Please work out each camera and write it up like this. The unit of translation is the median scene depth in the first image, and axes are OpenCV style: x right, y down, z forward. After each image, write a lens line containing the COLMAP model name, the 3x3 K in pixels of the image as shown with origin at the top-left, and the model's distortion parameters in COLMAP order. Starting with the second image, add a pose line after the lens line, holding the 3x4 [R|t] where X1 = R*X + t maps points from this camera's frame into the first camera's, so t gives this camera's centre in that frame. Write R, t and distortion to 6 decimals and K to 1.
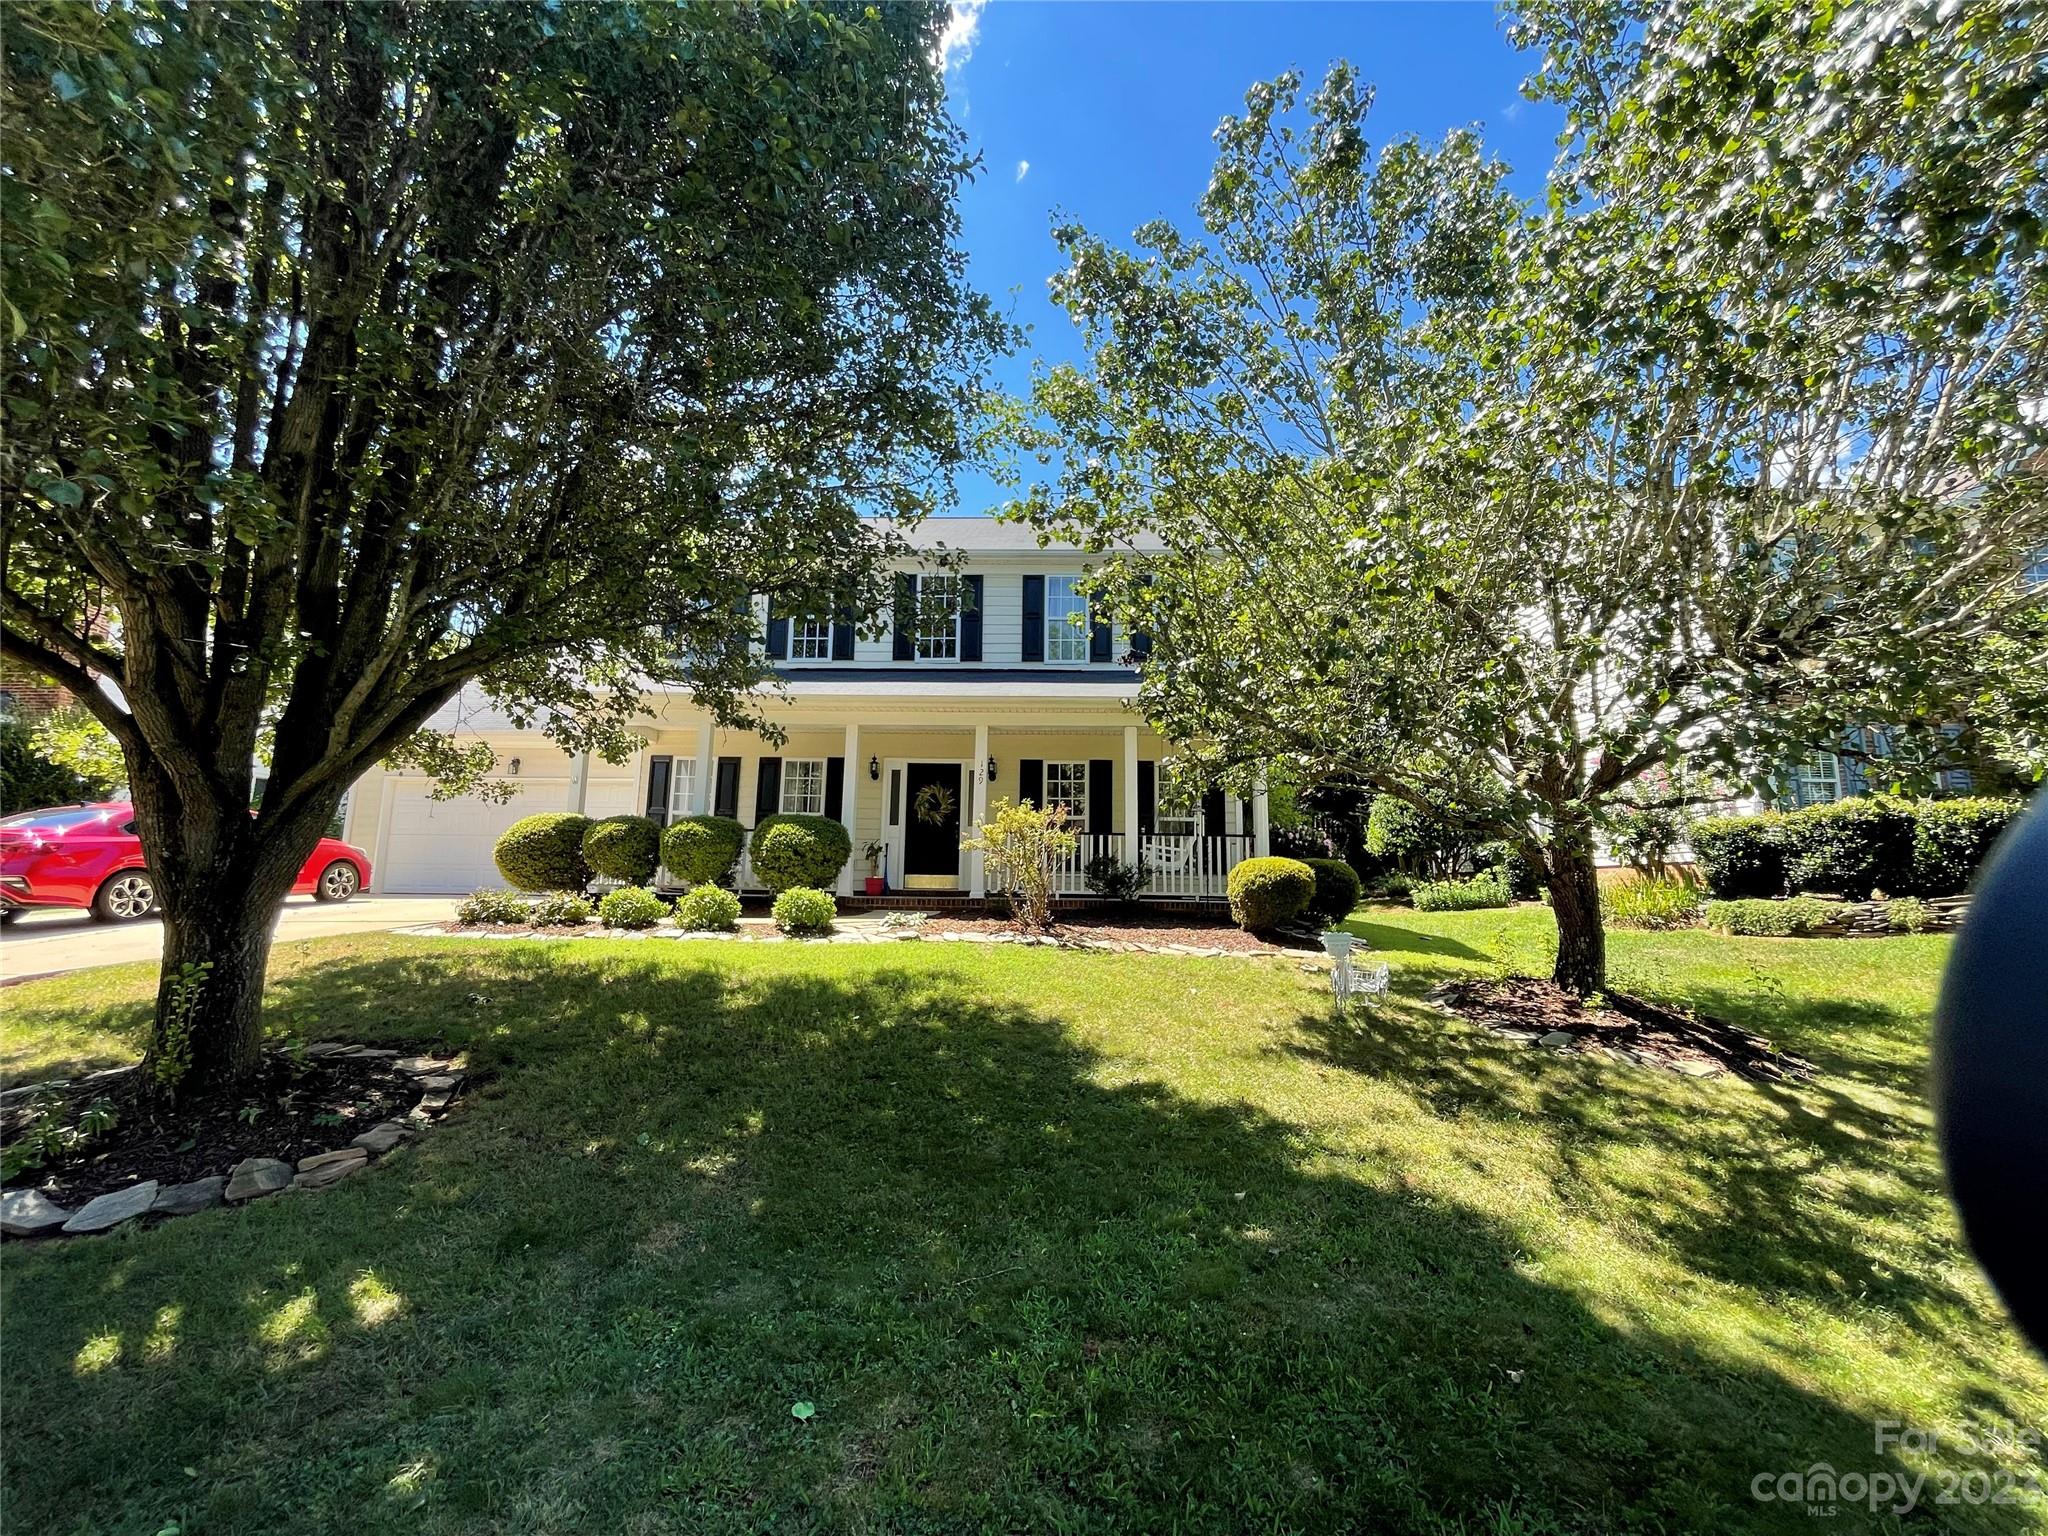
lens RADIAL K [[828.9, 0, 1029.3], [0, 828.9, 766.8], [0, 0, 1]] dist [-0.005011, 0.001001]
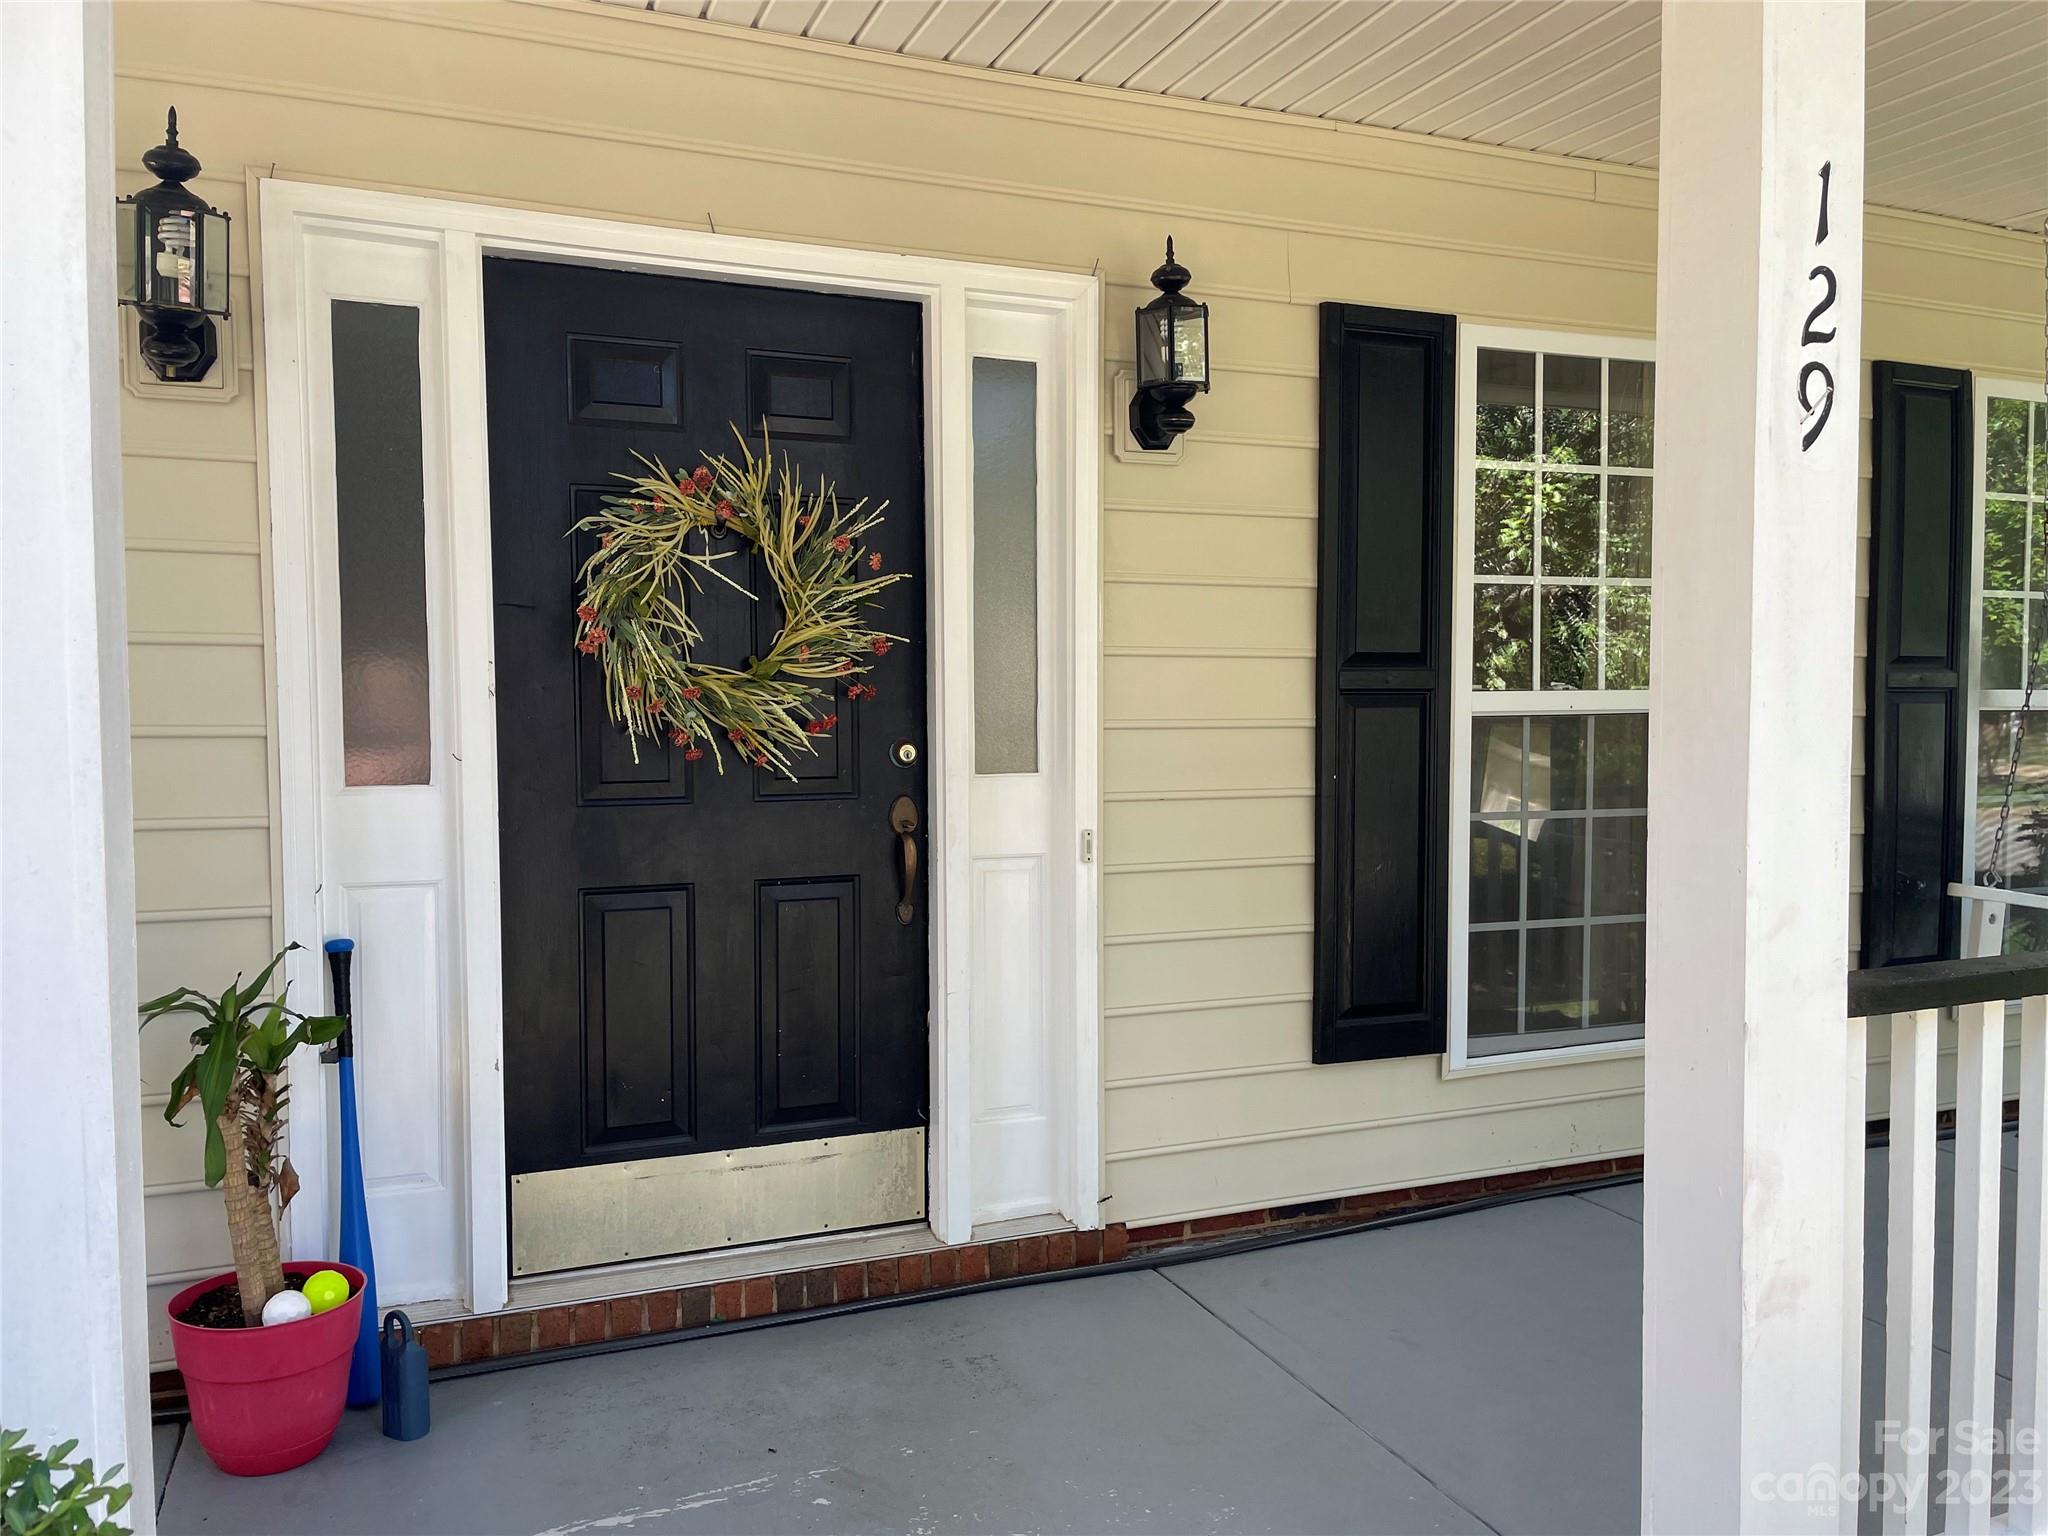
lens RADIAL K [[1541.4, 0, 1047.6], [0, 1541.4, 764.5], [0, 0, 1]] dist [0.071615, -0.088691]
pose [[0.914761, -0.032214, 0.402710, -0.248303], [-0.056583, 0.976775, 0.206663, 0.024427], [-0.400014, -0.211833, 0.891693, 1.131771]]
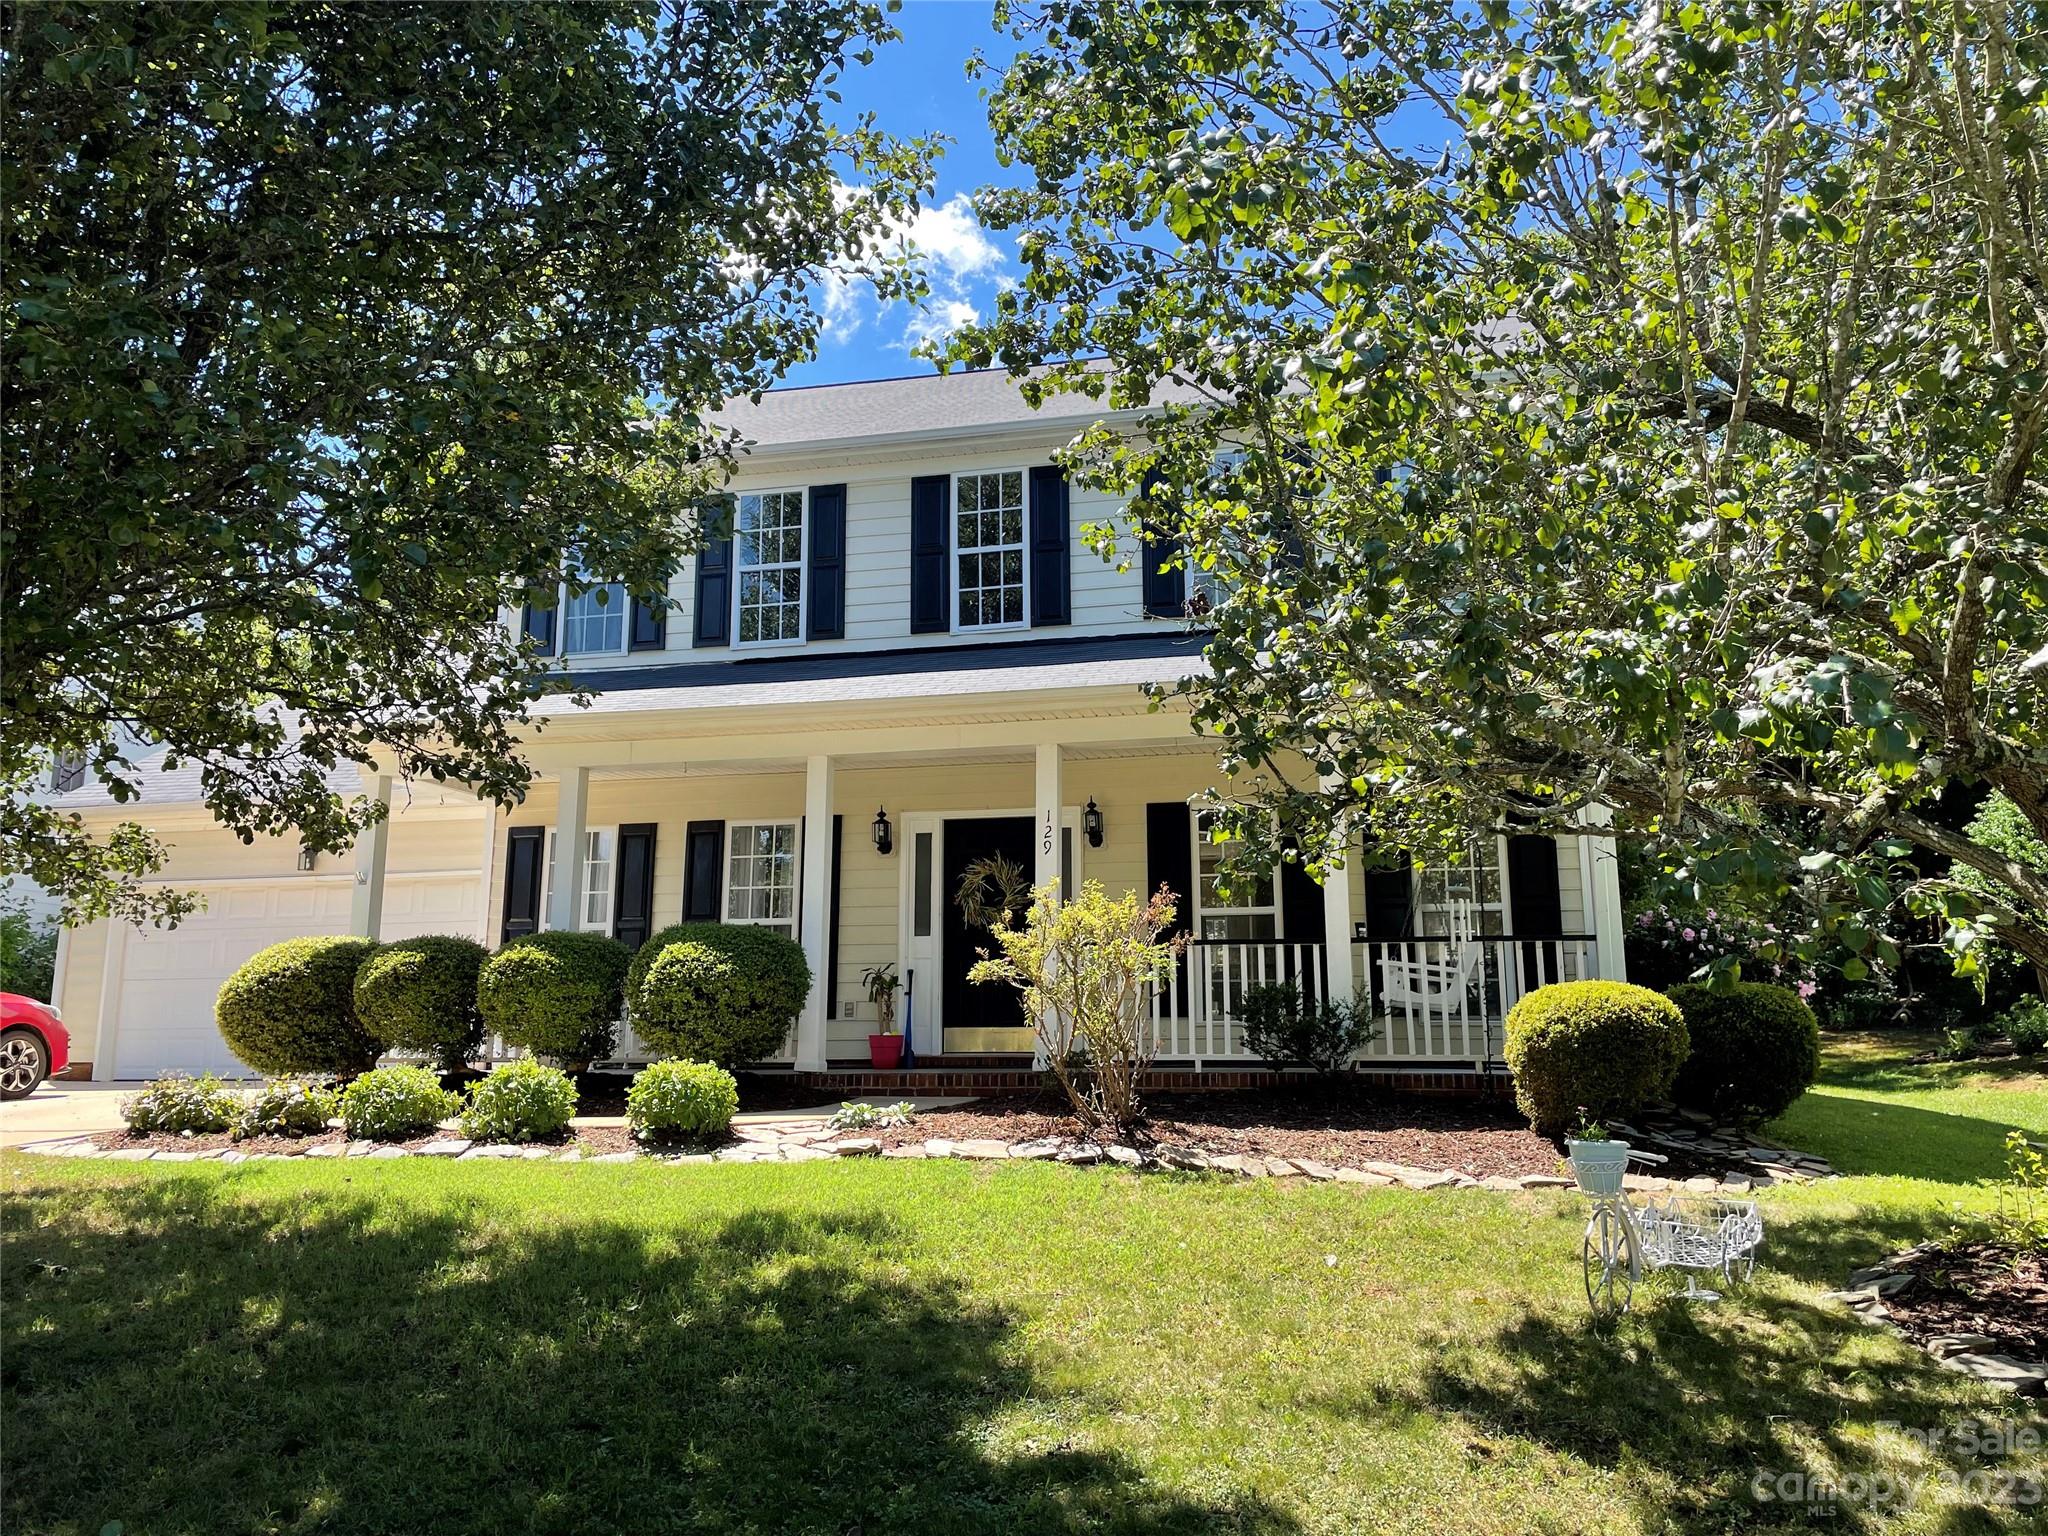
lens RADIAL K [[1541.4, 0, 1047.6], [0, 1541.4, 764.5], [0, 0, 1]] dist [0.071615, -0.088691]
pose [[0.979962, -0.053061, -0.191985, 0.174472], [0.046647, 0.998197, -0.037778, 0.000404], [0.193643, 0.028065, 0.980671, 0.031875]]
